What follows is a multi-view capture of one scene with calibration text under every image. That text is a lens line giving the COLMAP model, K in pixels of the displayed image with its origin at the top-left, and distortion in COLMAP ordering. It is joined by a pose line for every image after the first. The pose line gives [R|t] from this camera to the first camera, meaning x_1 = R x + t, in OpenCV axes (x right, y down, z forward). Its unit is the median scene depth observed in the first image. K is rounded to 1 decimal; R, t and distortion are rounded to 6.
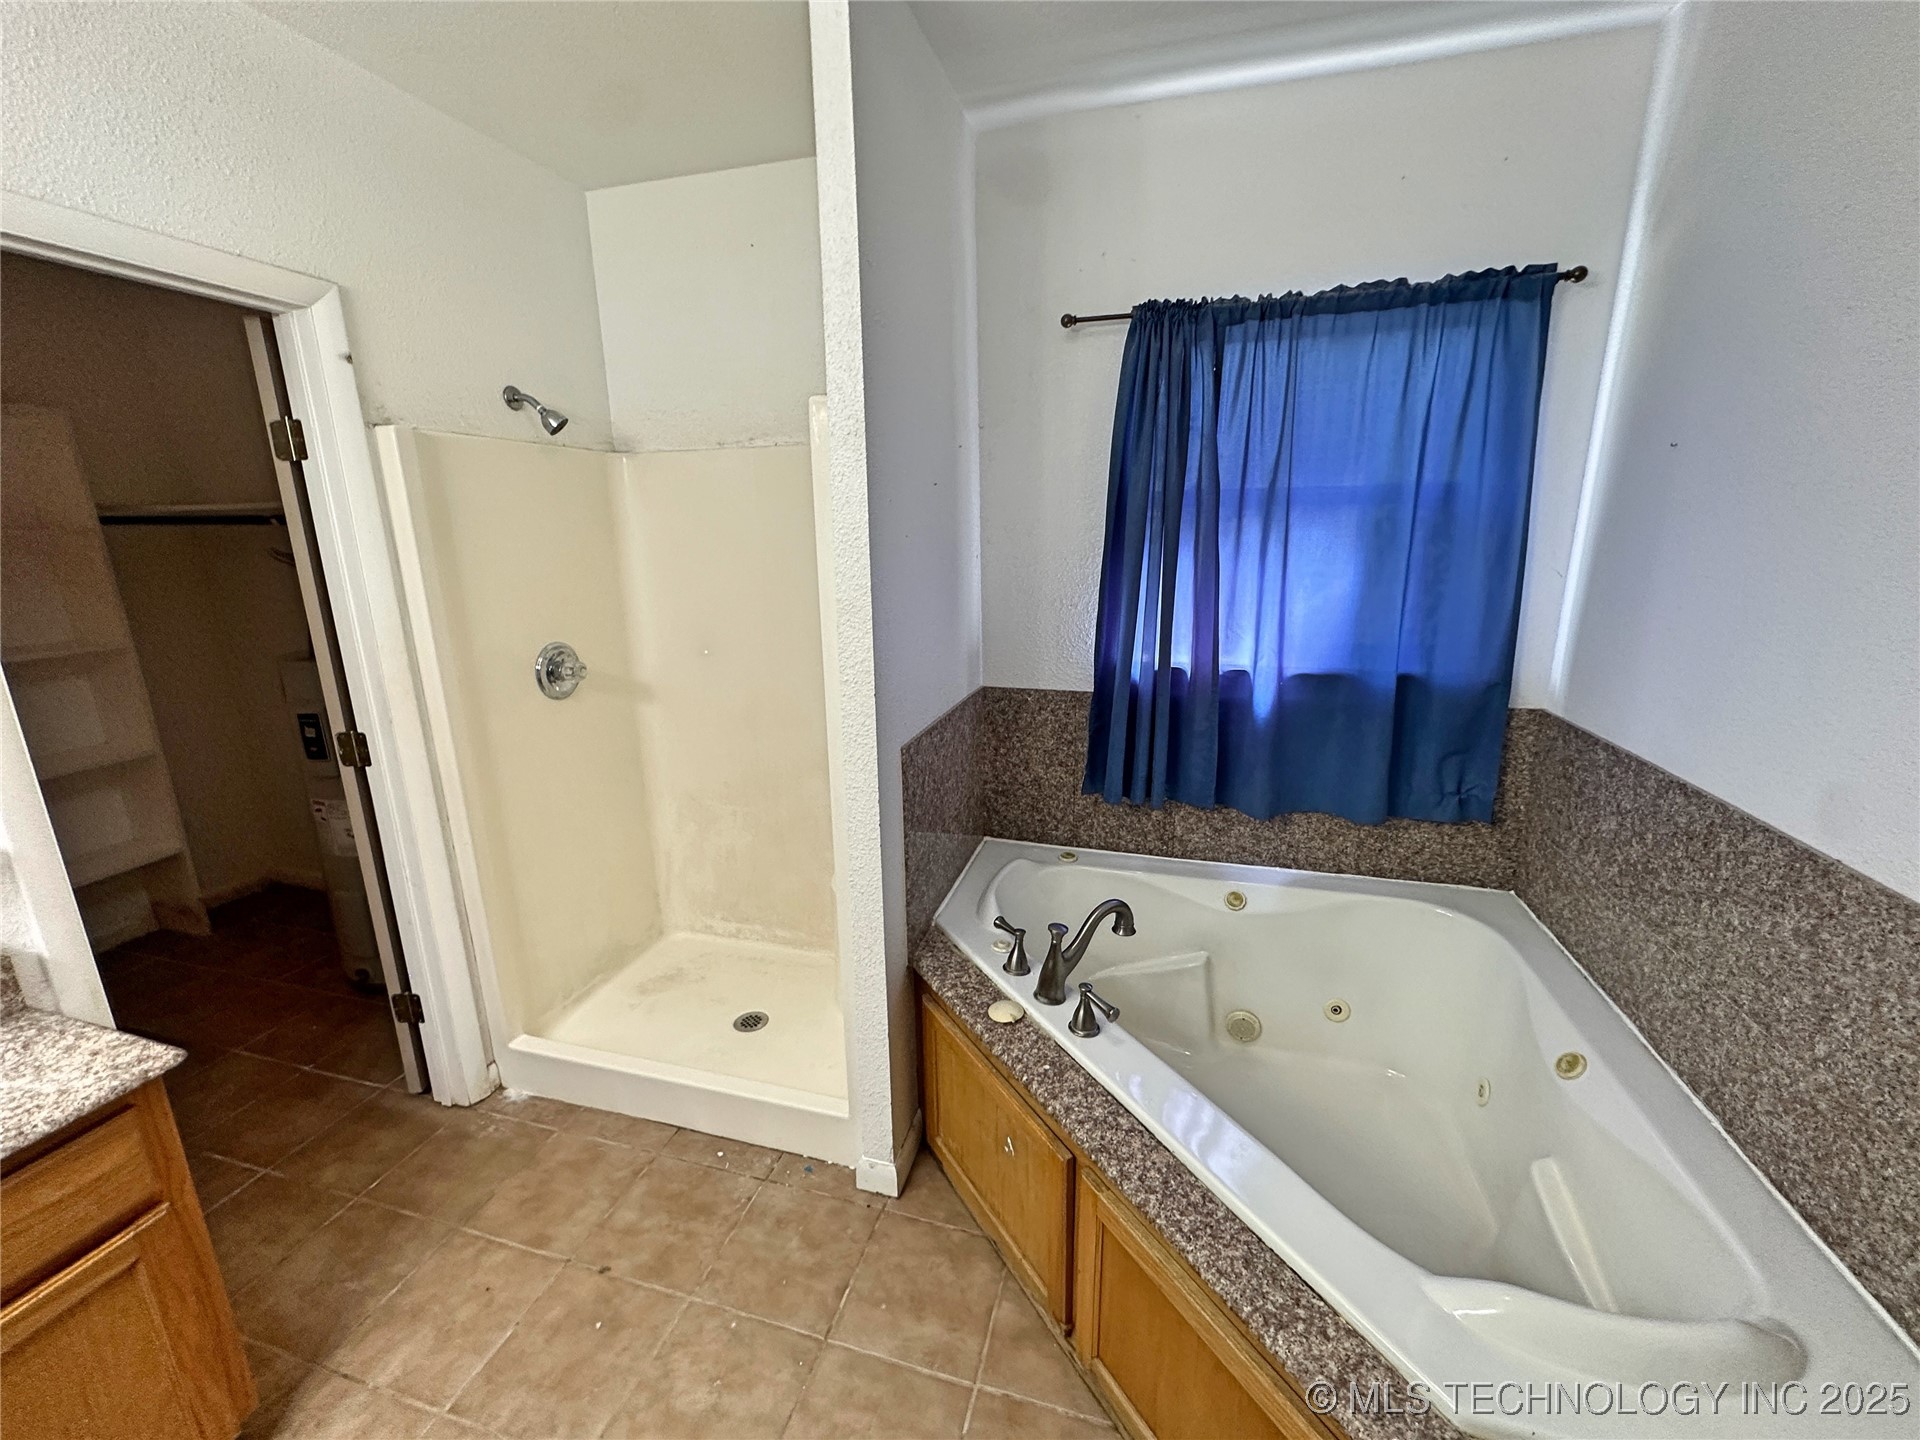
lens RADIAL K [[769.9, 0, 962.4], [0, 769.9, 715.7], [0, 0, 1]] dist [-0.004256, 0.000913]
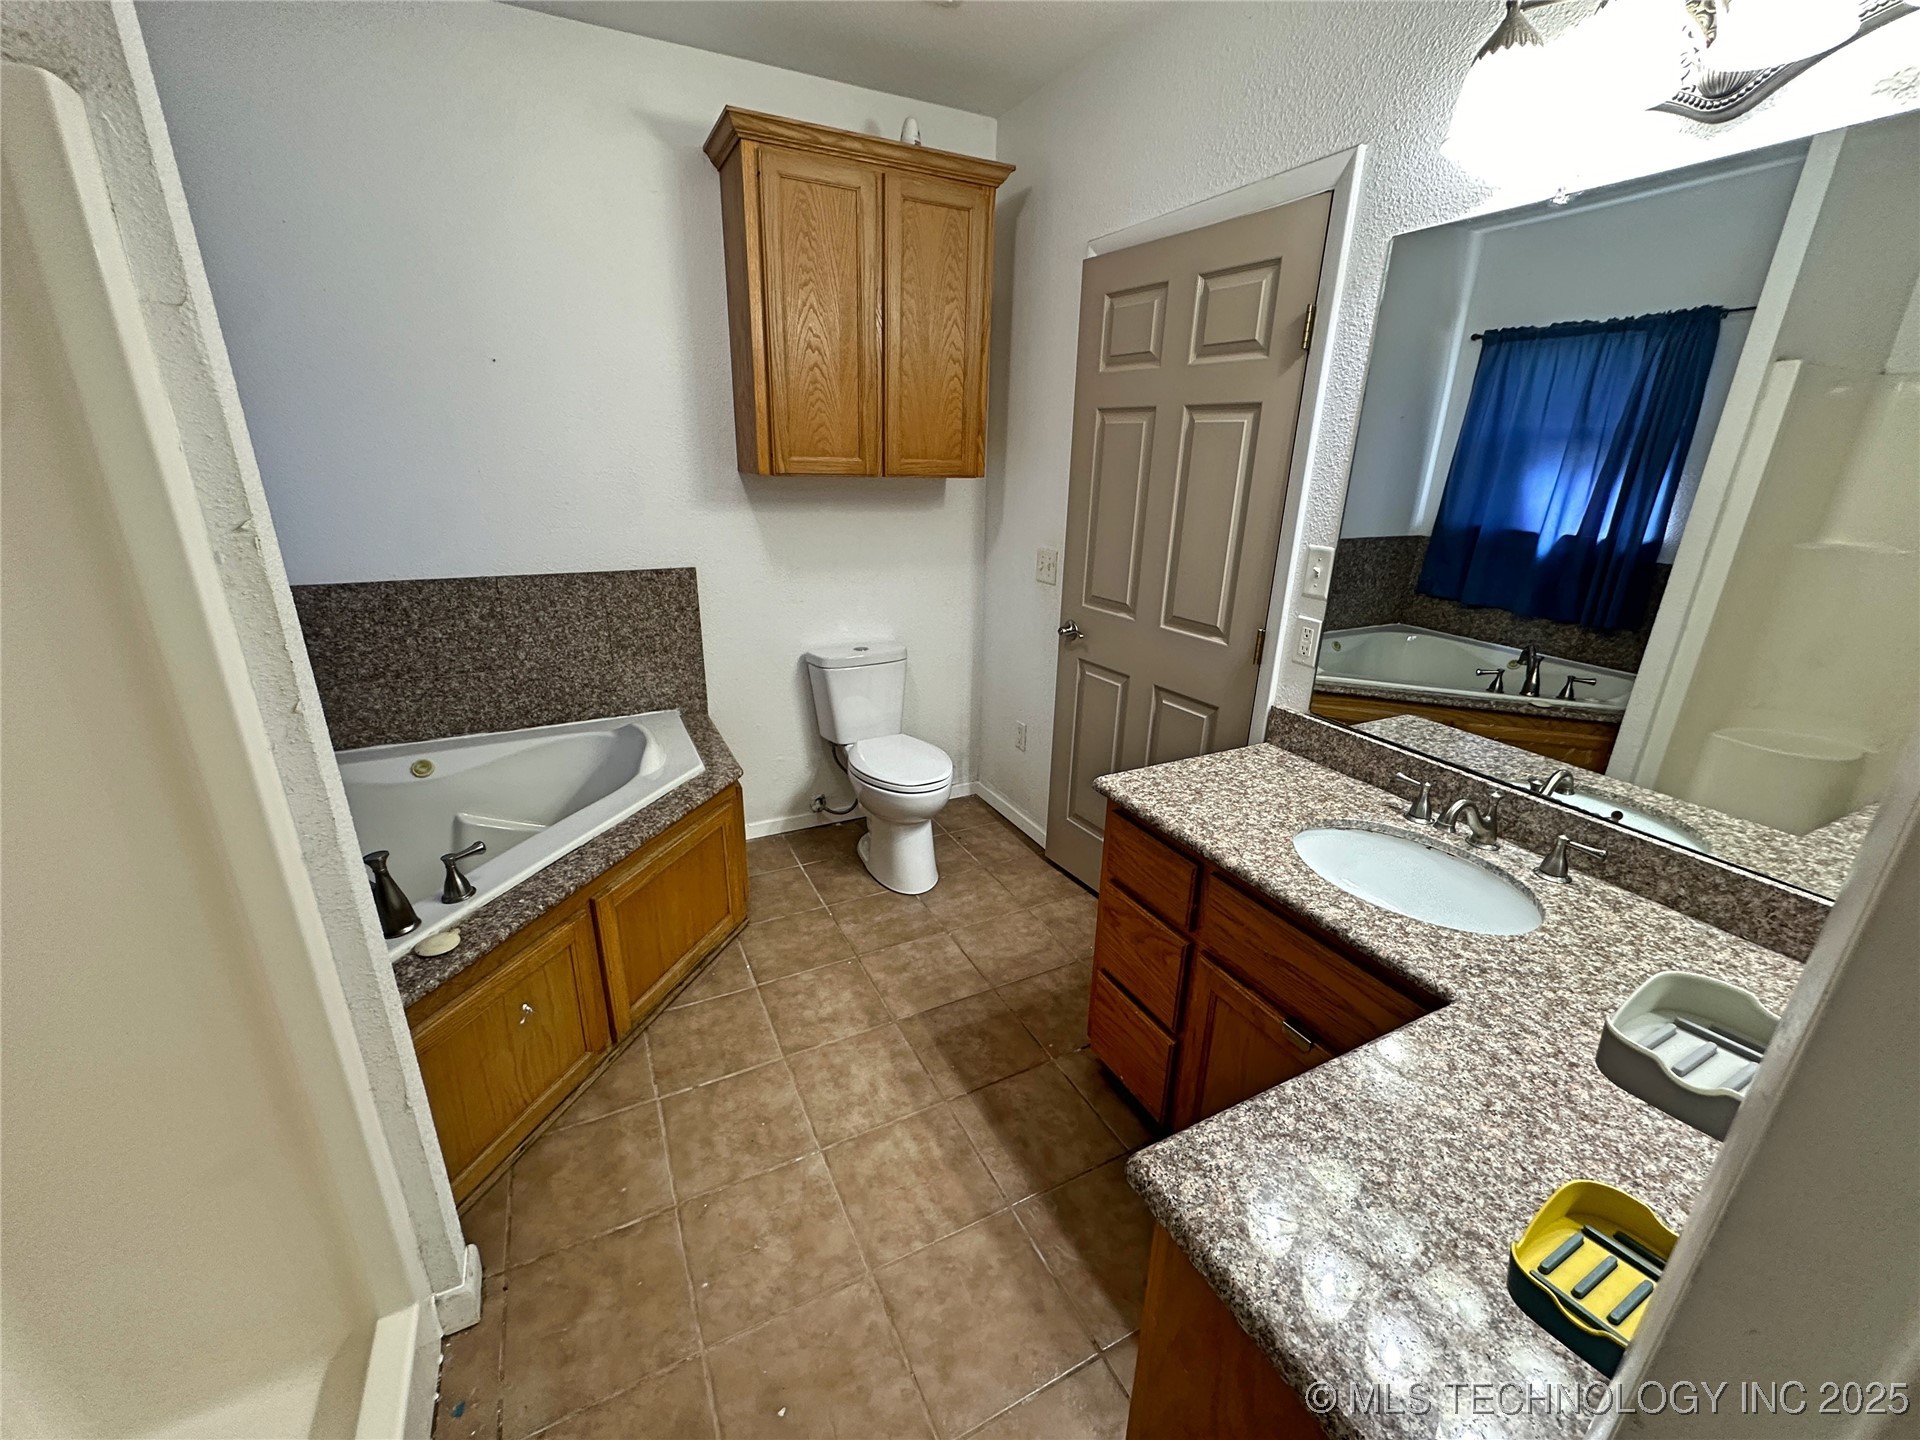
lens RADIAL K [[769.9, 0, 958.9], [0, 769.9, 718.1], [0, 0, 1]] dist [-0.004256, 0.000913]
pose [[-0.684650, -0.243679, 0.686931, -1.166664], [0.163067, 0.867359, 0.470209, -0.225665], [-0.710396, 0.433945, -0.554102, 1.189205]]
